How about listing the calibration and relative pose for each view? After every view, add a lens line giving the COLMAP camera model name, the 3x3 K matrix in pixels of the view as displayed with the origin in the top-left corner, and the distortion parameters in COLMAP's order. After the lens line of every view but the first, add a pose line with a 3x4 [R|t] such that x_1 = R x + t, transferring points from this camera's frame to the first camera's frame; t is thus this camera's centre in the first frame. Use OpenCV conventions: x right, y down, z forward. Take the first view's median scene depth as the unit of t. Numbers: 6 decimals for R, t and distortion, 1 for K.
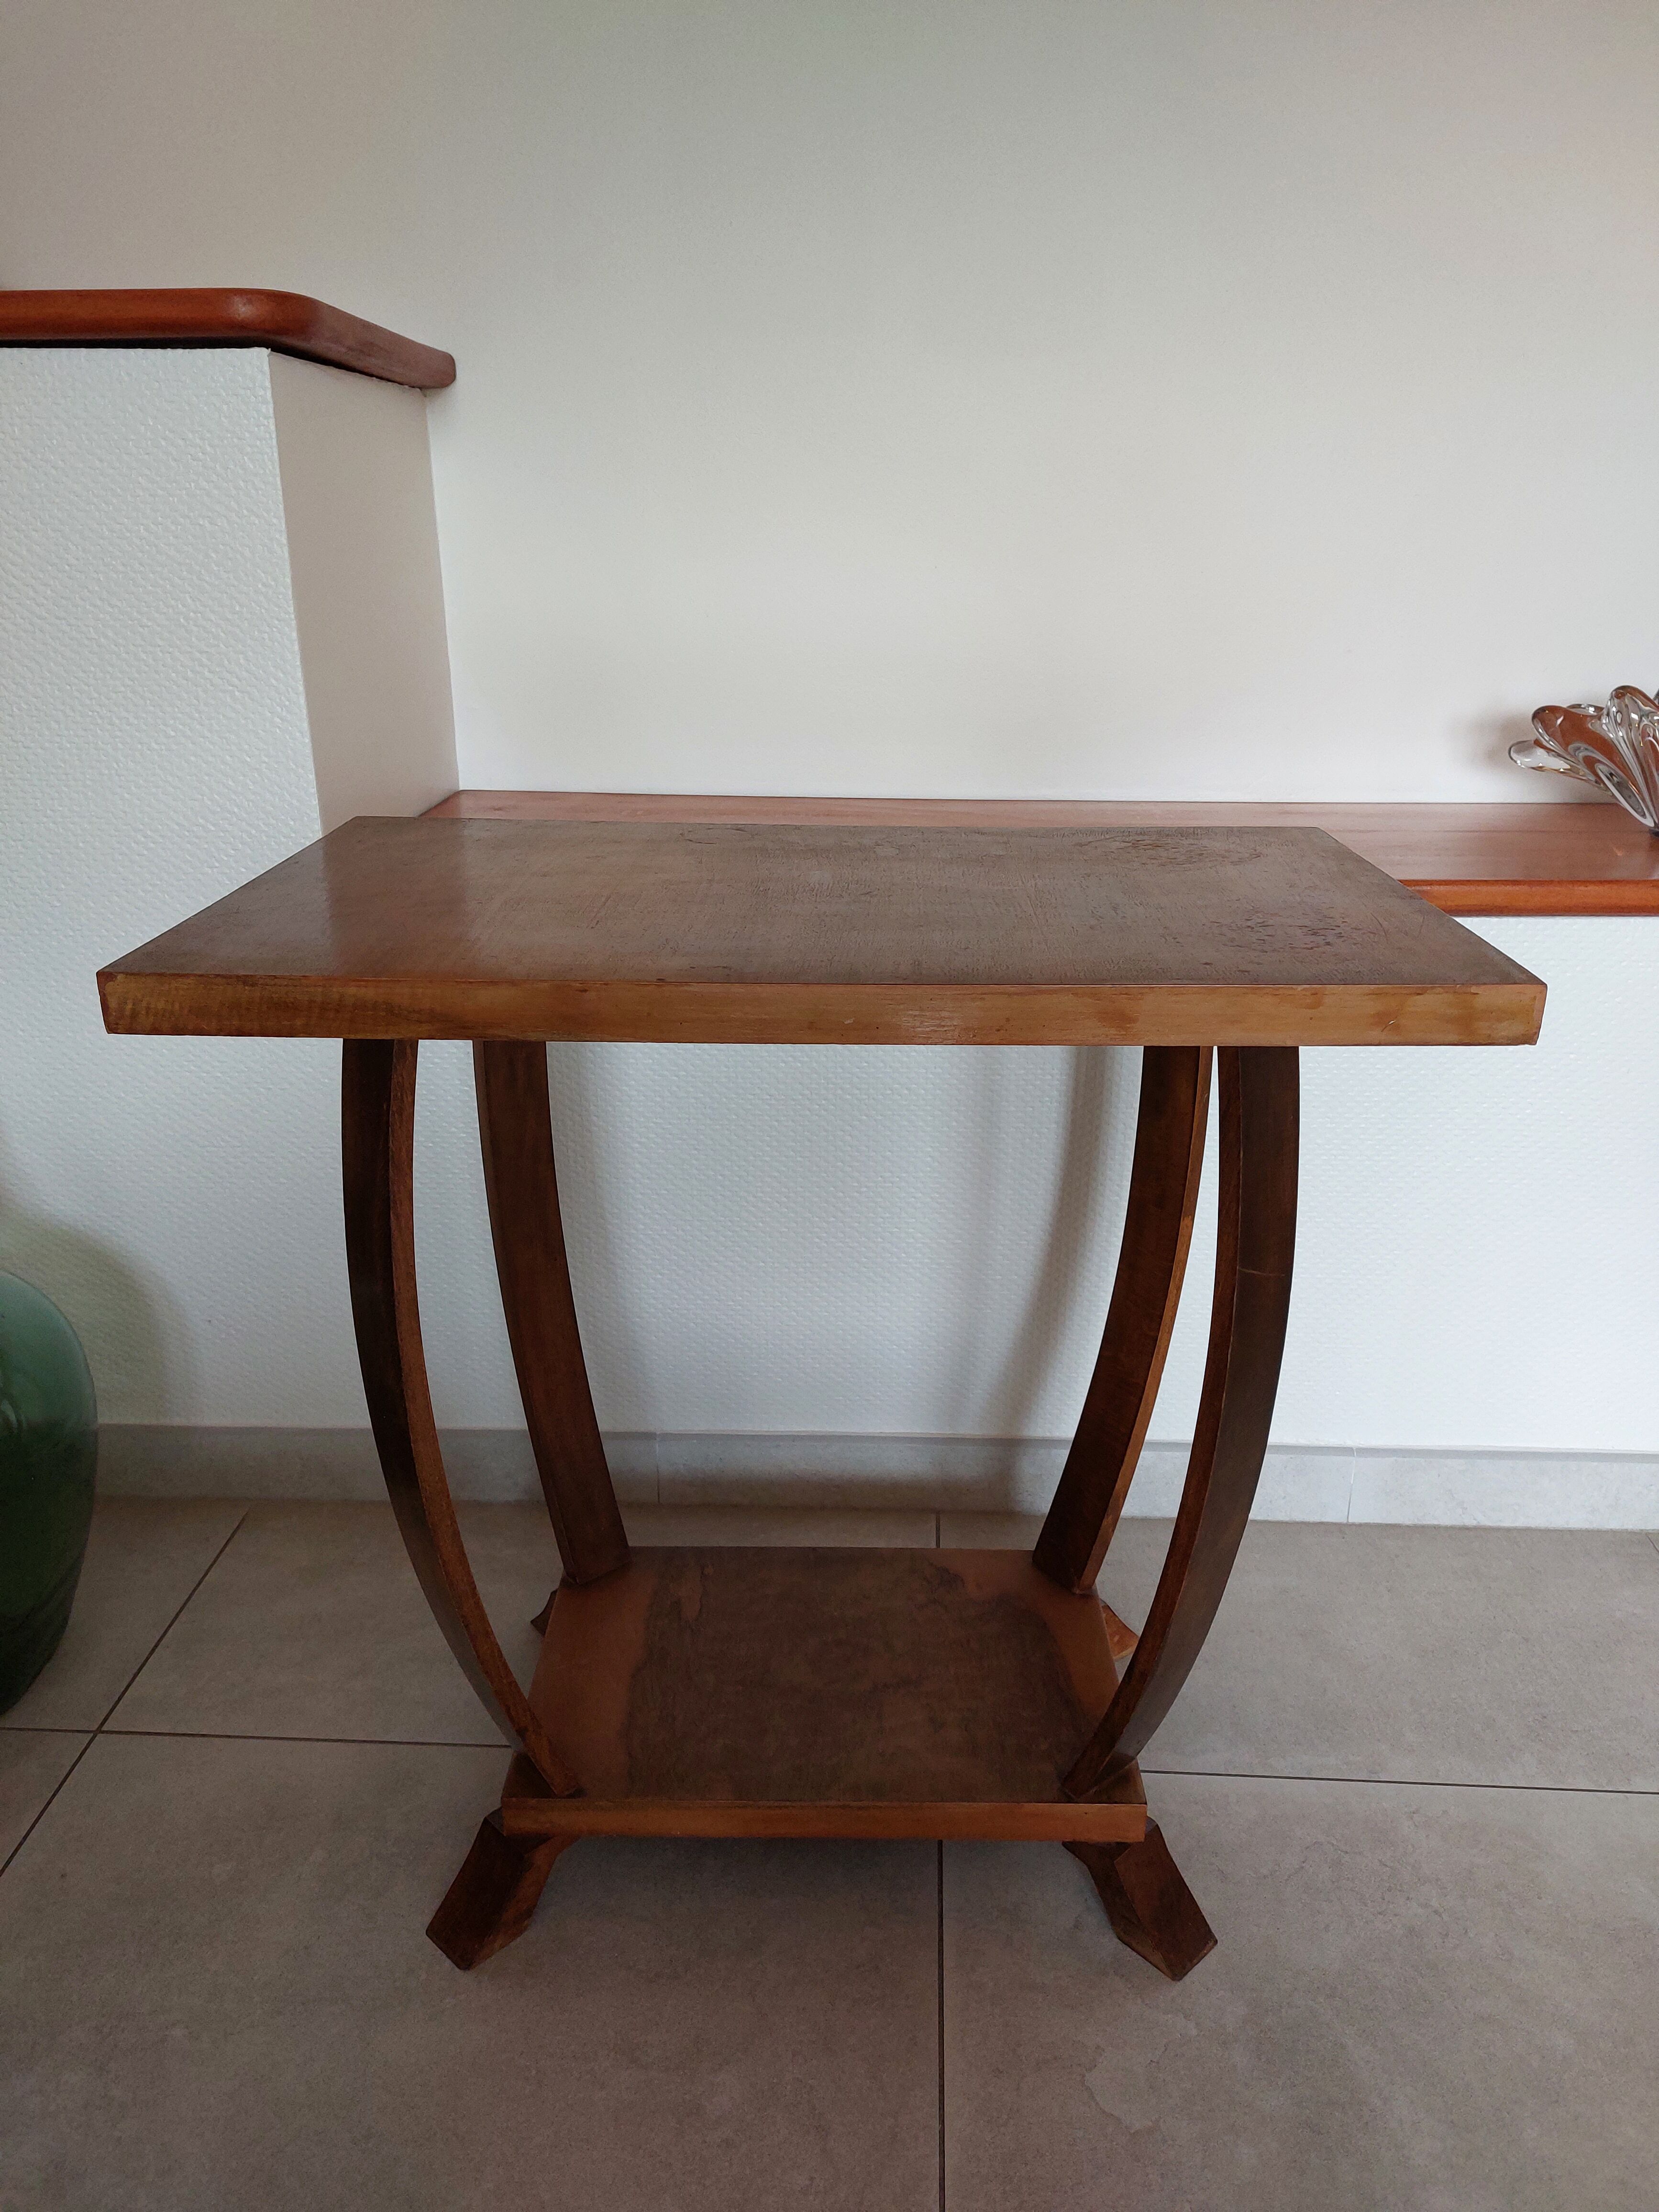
lens RADIAL K [[1596.2, 0, 837.5], [0, 1596.2, 1107.1], [0, 0, 1]] dist [0.042594, -0.036348]
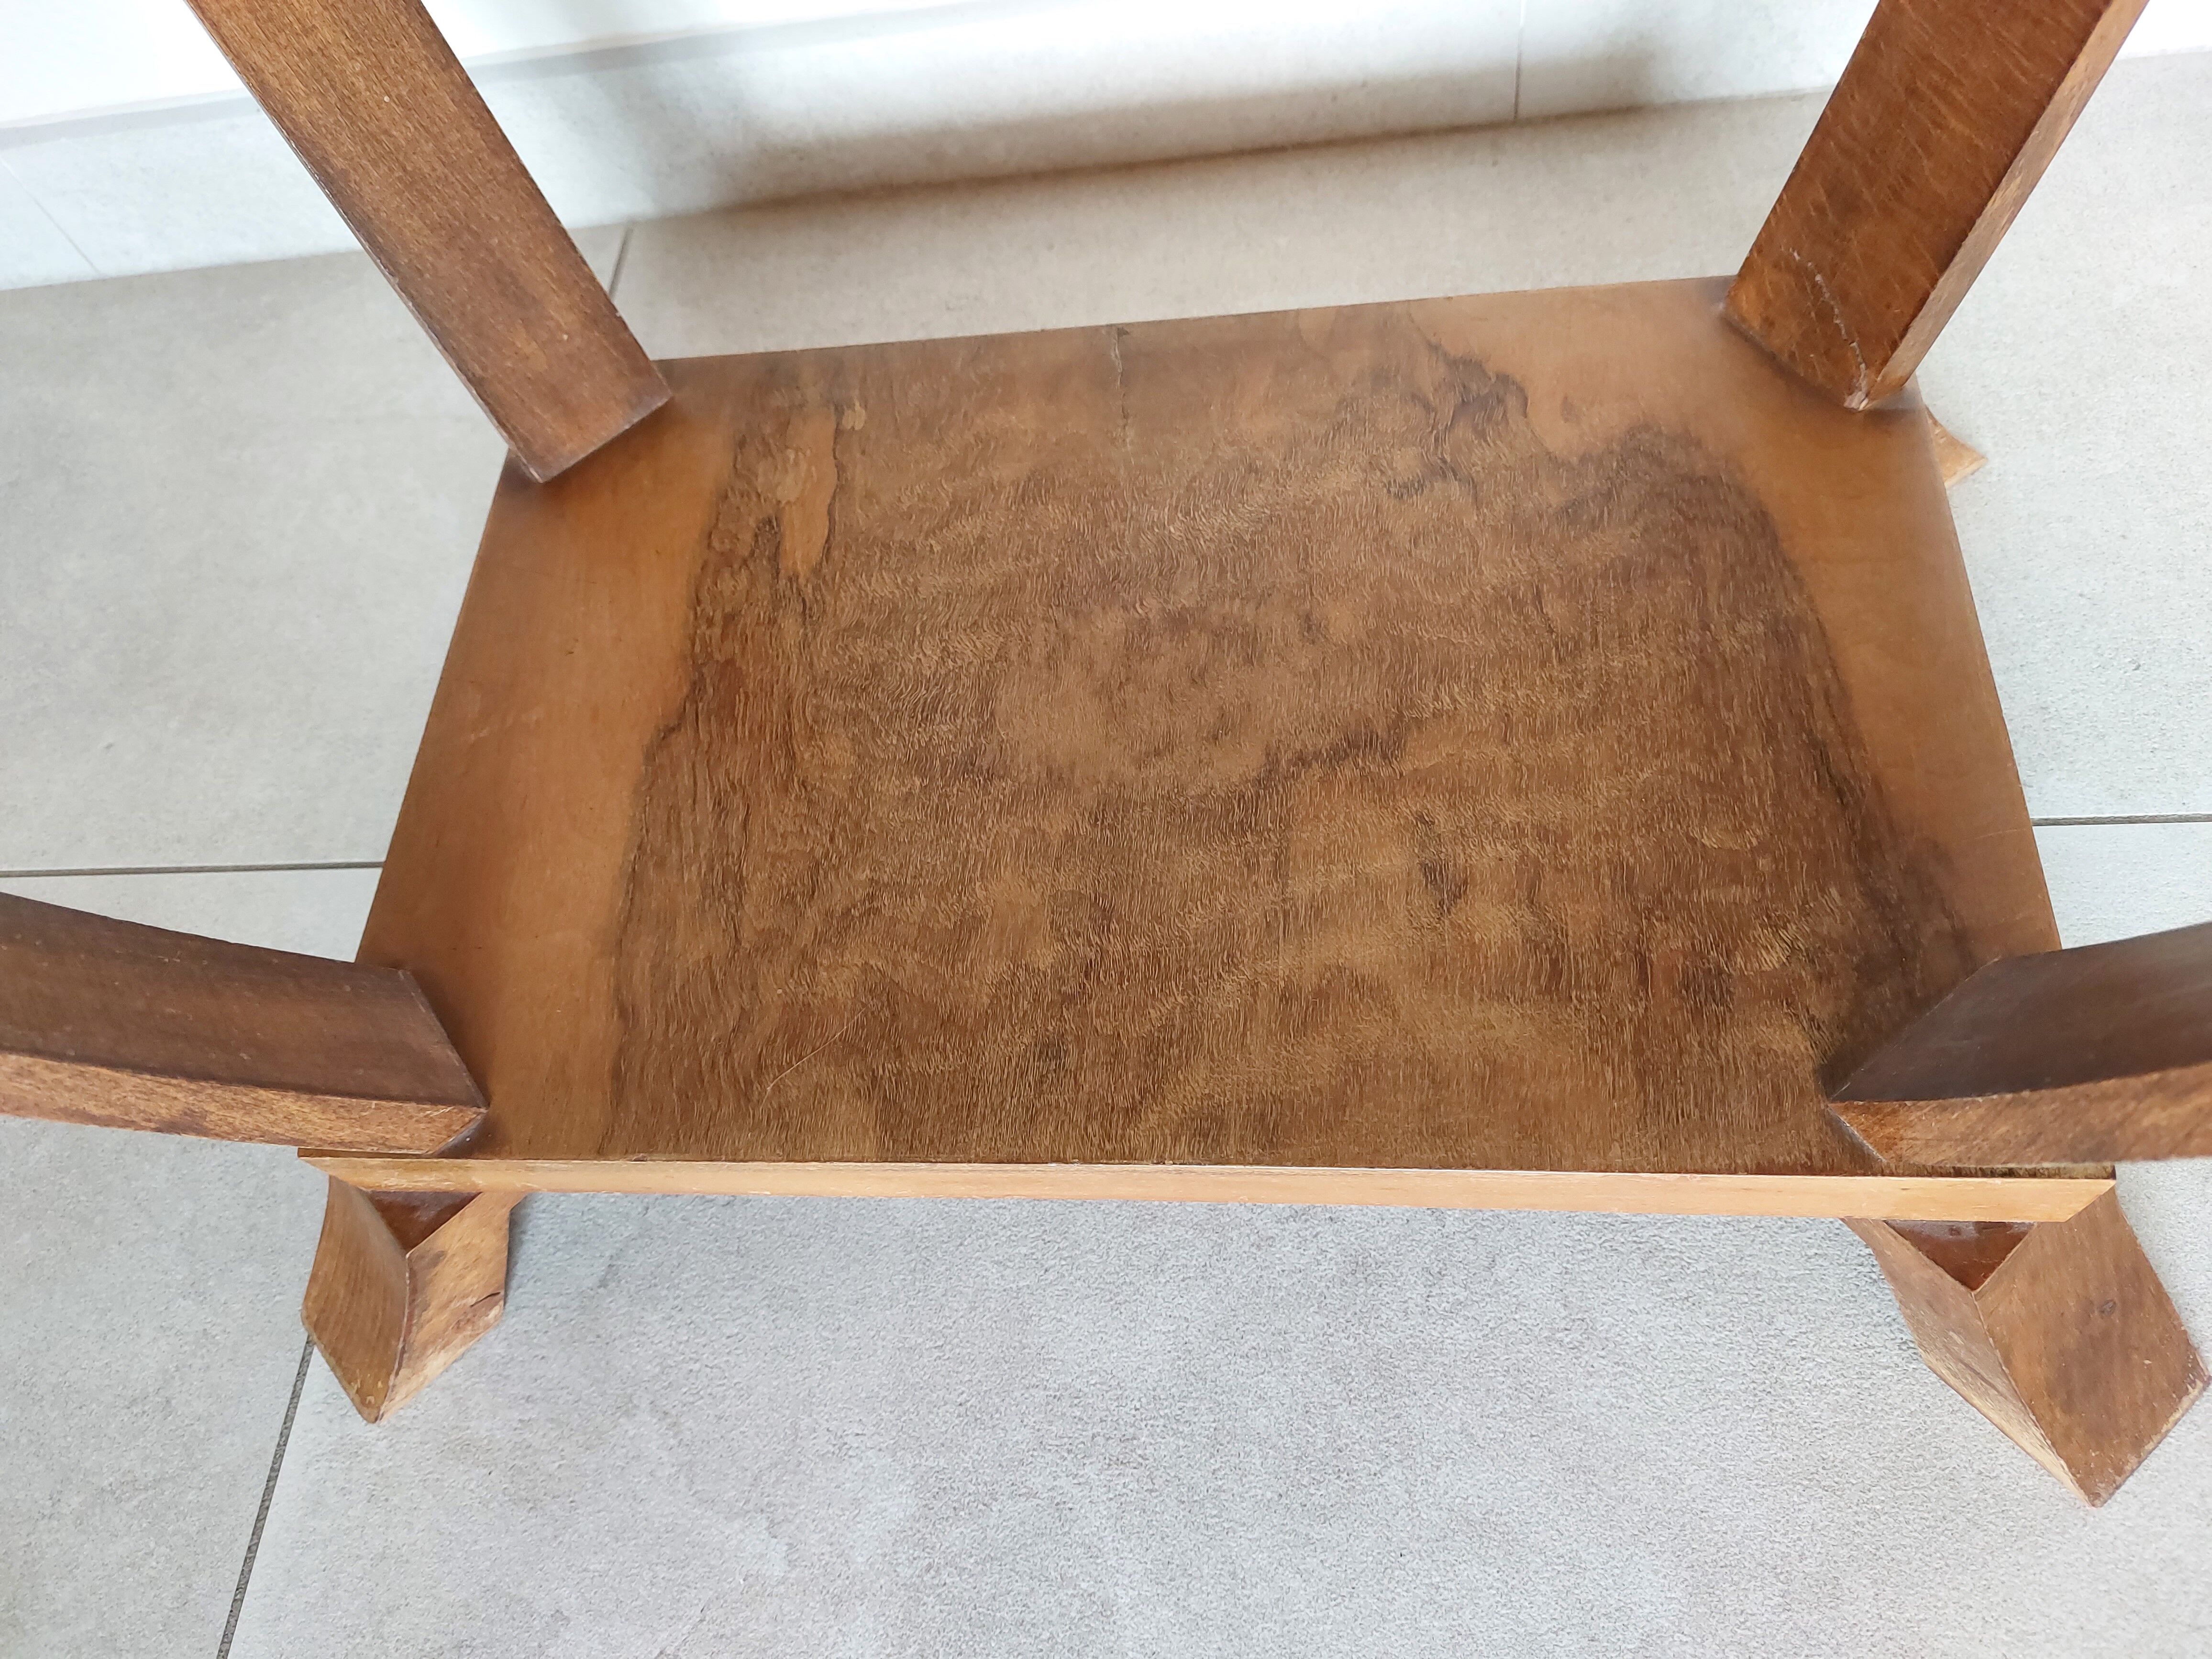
lens RADIAL K [[1596.2, 0, 1078.9], [0, 1596.2, 902.3], [0, 0, 1]] dist [0.042594, -0.036348]
pose [[0.985299, -0.029395, -0.168289, 0.039628], [0.134674, 0.739740, 0.659279, 0.136388], [0.105111, -0.672251, 0.732824, 0.694179]]
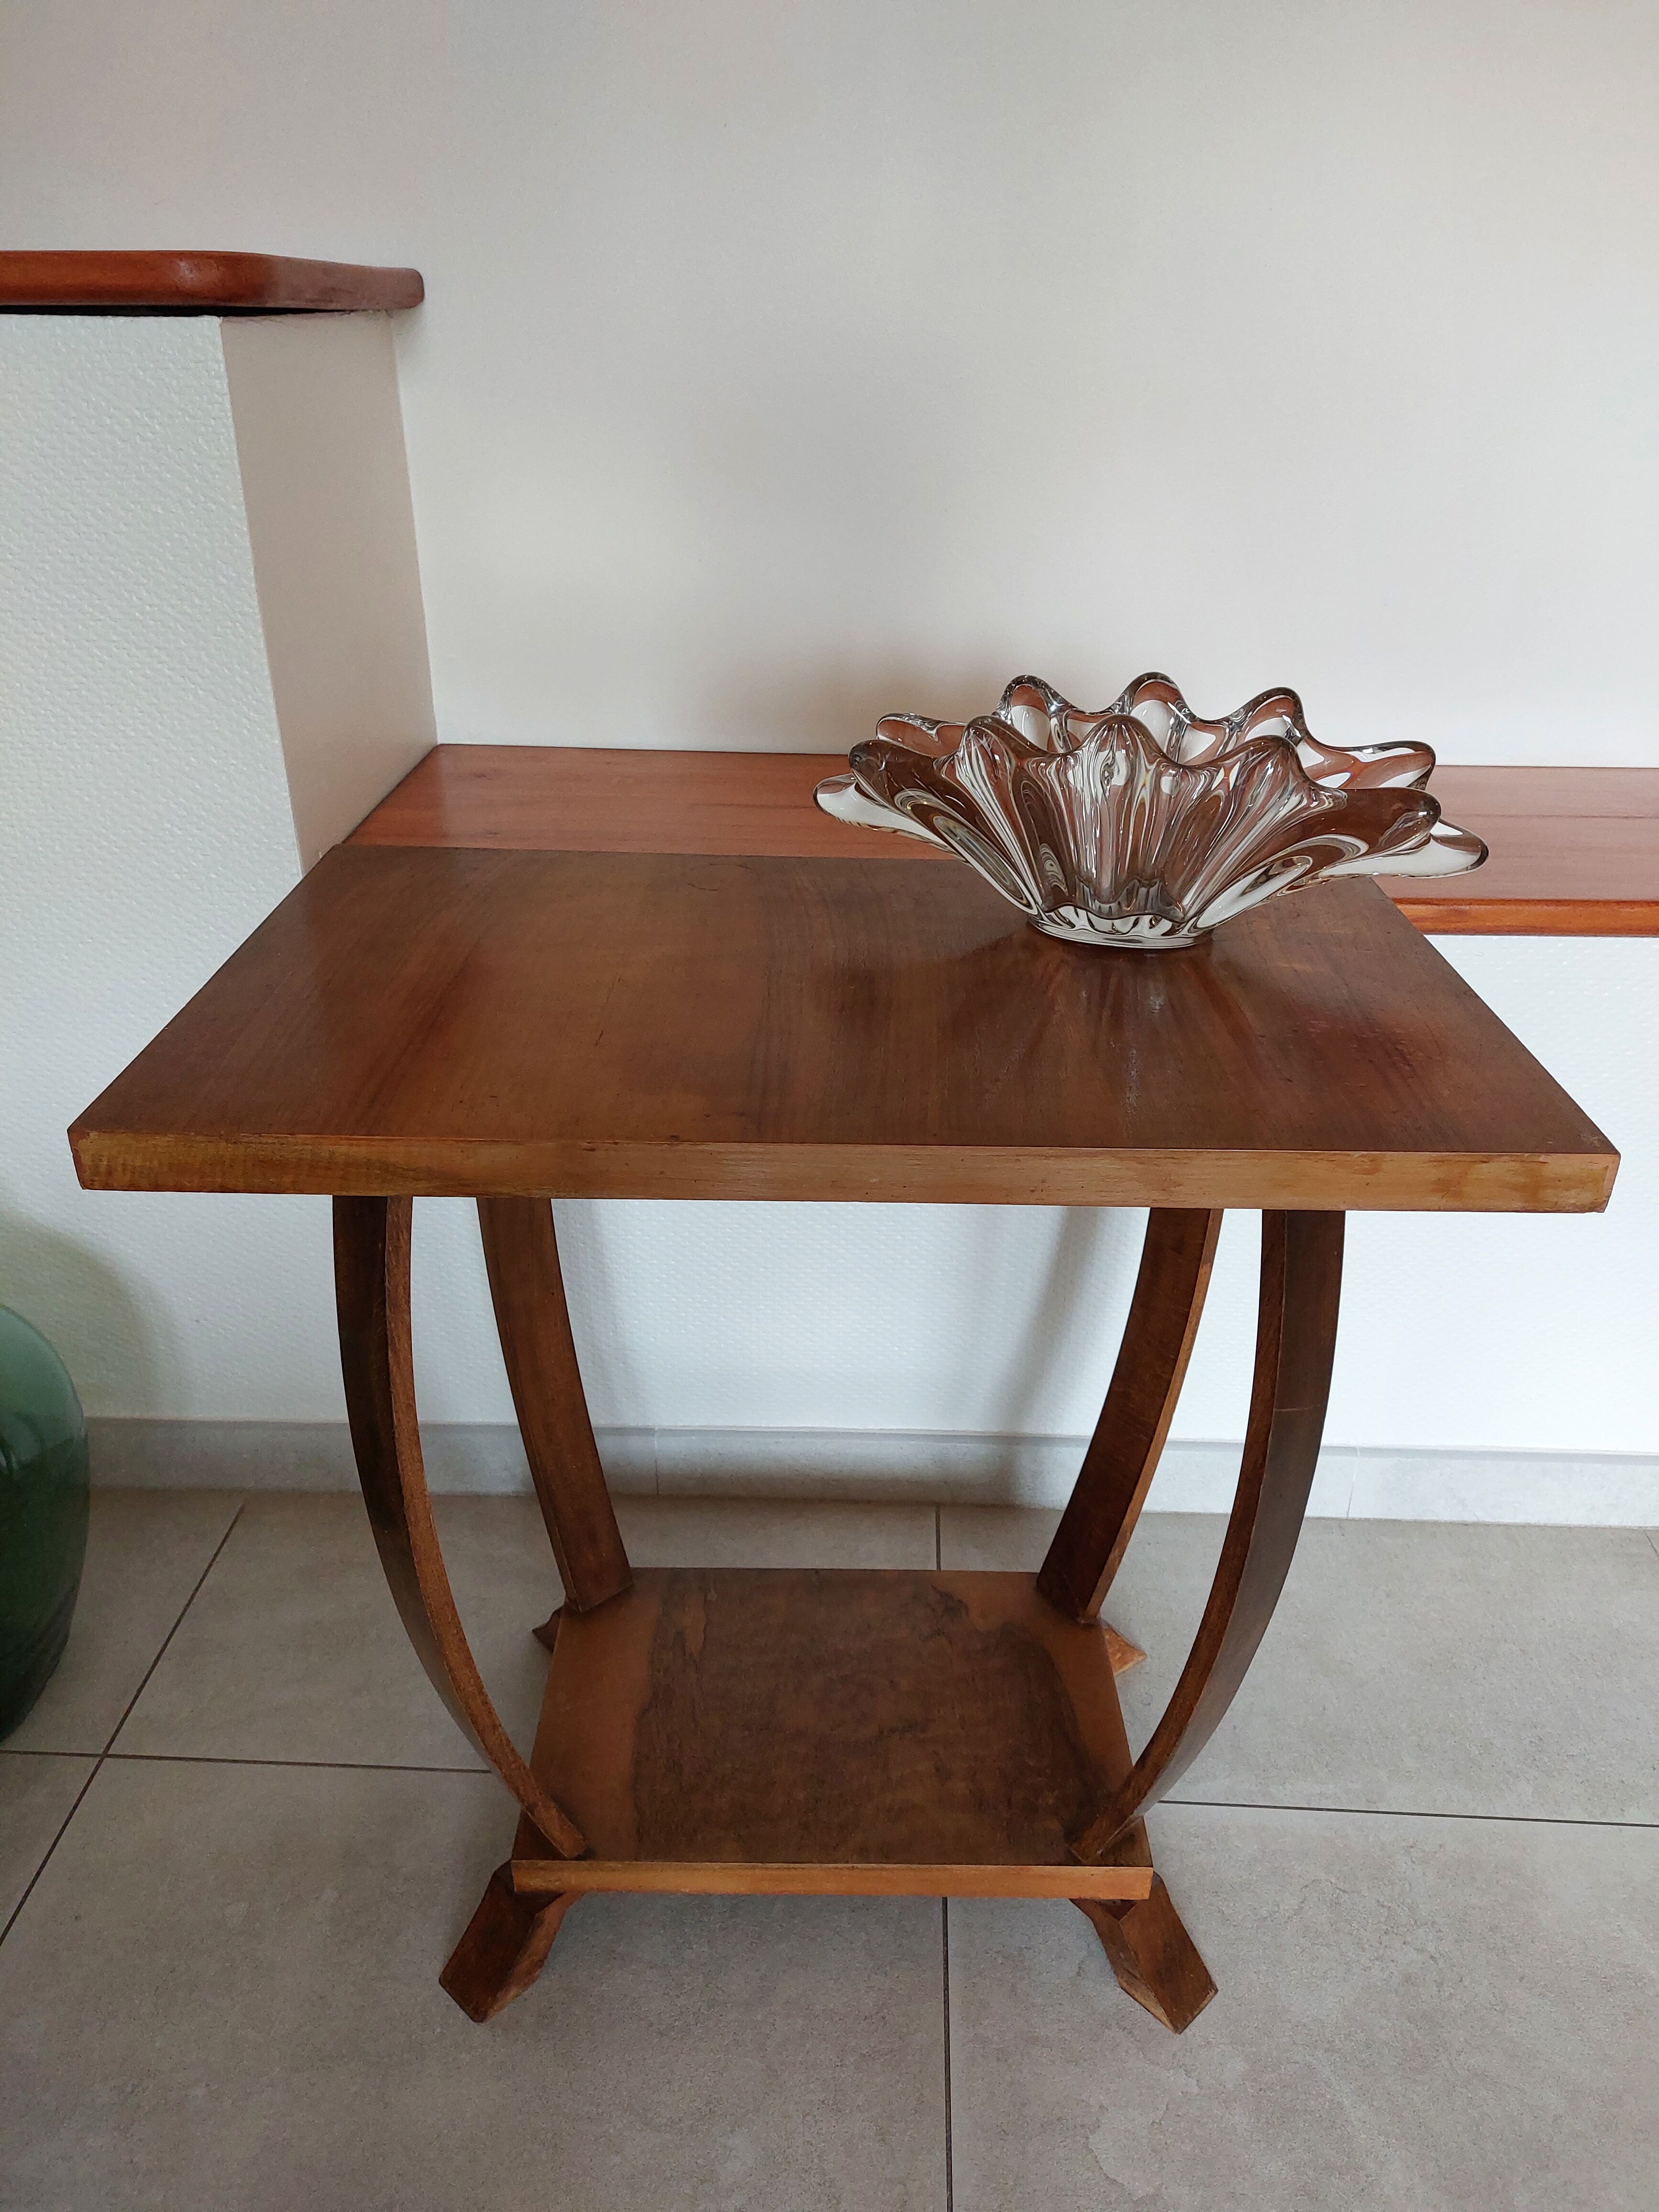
lens RADIAL K [[1596.2, 0, 826.0], [0, 1596.2, 1112.8], [0, 0, 1]] dist [0.042594, -0.036348]
pose [[0.999970, 0.003139, 0.007132, -0.018845], [-0.003948, 0.993186, 0.116474, -0.136398], [-0.006718, -0.116499, 0.993168, 0.048951]]
